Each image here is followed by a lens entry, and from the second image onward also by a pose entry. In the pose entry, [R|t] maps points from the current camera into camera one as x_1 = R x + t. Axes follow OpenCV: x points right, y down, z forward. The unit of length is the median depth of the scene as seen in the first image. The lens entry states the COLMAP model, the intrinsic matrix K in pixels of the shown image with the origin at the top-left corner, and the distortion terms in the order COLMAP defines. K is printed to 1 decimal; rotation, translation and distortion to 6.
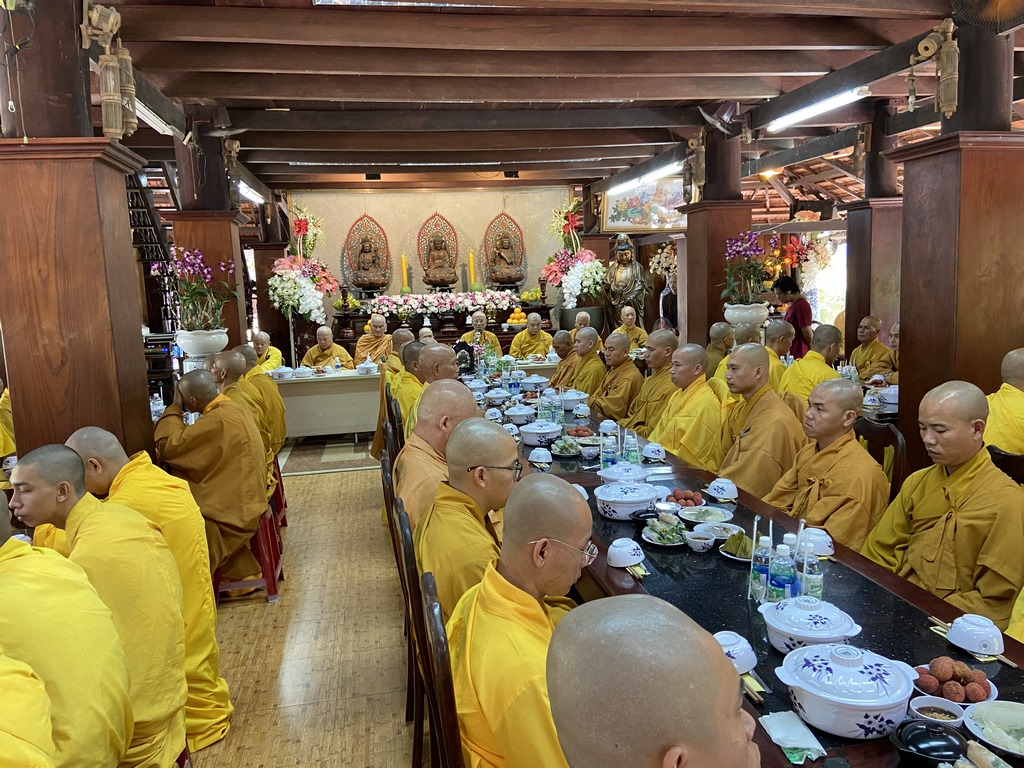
lens RADIAL K [[771.6, 0, 509.4], [0, 771.6, 374.2], [0, 0, 1]] dist [0.132409, -0.165035]
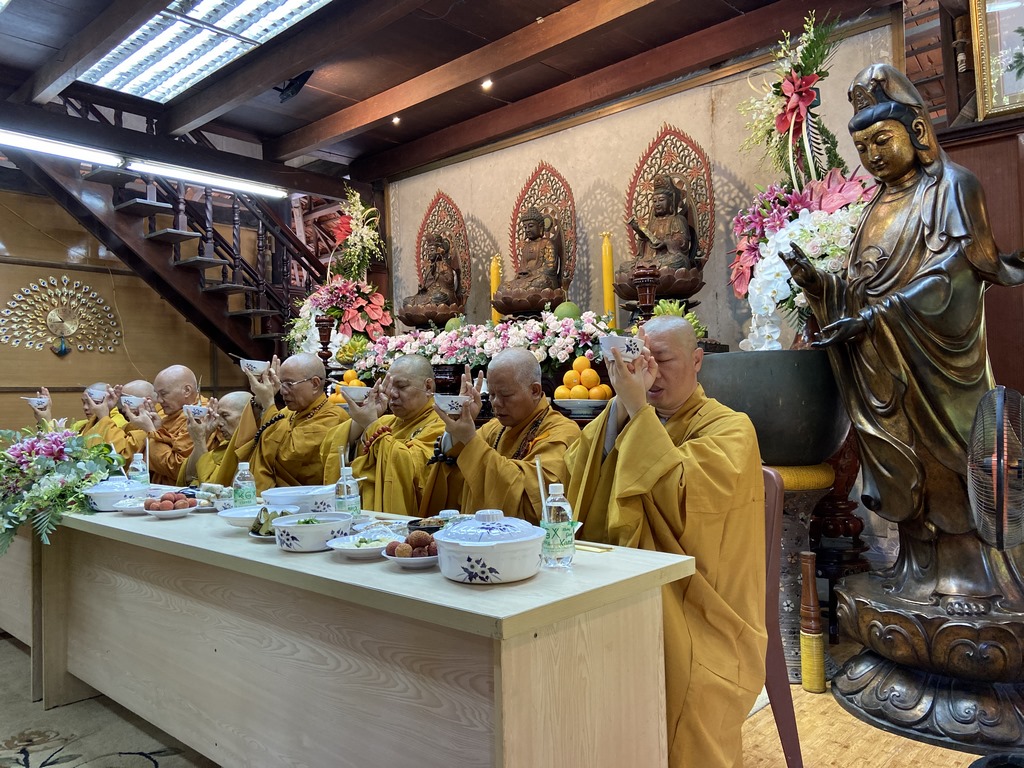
lens RADIAL K [[771.6, 0, 509.4], [0, 771.6, 374.2], [0, 0, 1]] dist [0.132409, -0.165035]
pose [[0.604246, 0.000924, -0.796797, 0.285653], [-0.097365, 0.992591, -0.072685, -0.047614], [0.790826, 0.121500, 0.599859, 0.760115]]
